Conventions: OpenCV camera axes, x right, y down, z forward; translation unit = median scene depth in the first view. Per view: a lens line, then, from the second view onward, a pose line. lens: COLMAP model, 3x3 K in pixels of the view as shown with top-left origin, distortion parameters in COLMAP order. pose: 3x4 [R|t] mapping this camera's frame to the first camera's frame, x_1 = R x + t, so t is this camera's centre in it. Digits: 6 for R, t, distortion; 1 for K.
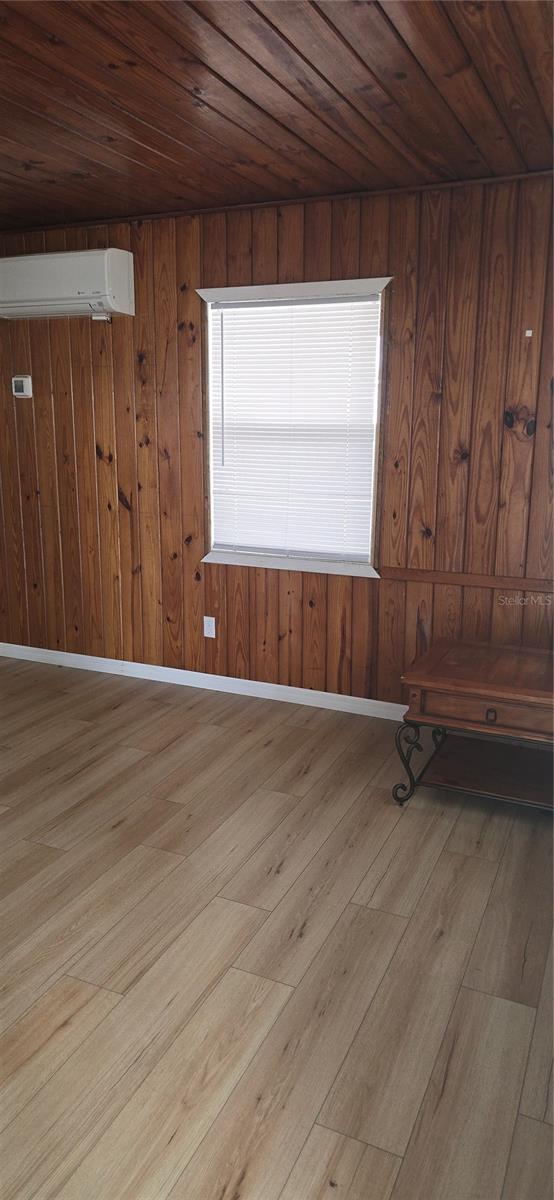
lens RADIAL K [[808.1, 0, 284.0], [0, 808.1, 605.8], [0, 0, 1]] dist [0.014964, -0.007731]
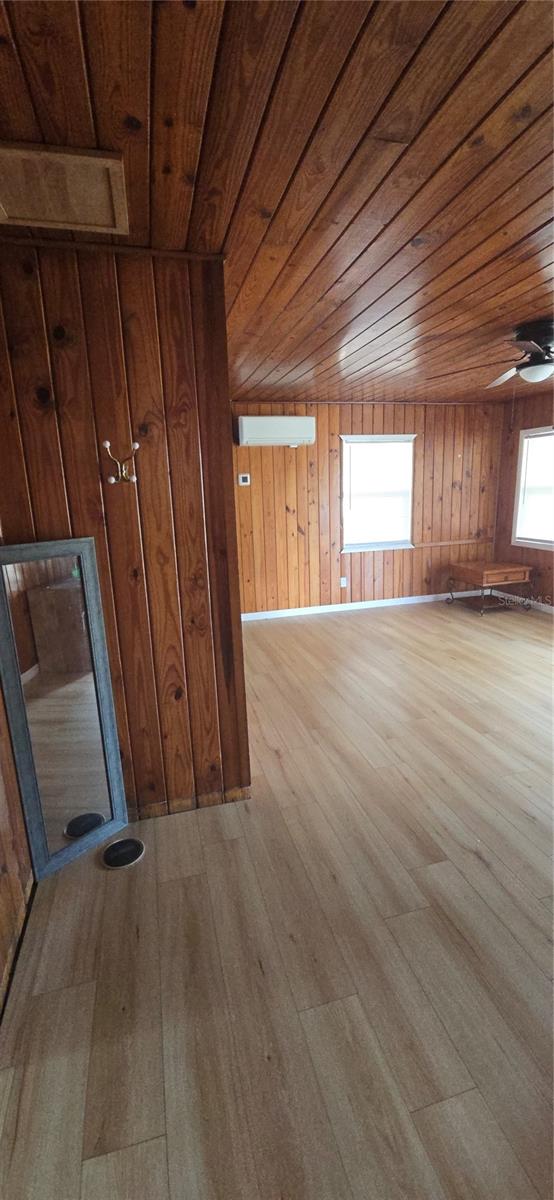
lens RADIAL K [[496.9, 0, 282.0], [0, 496.9, 593.8], [0, 0, 1]] dist [-0.003126, -0.000060]
pose [[0.768024, -0.168320, 0.617906, -1.201670], [0.187246, 0.981701, 0.034683, -0.024906], [-0.612436, 0.089063, 0.785487, 0.022701]]
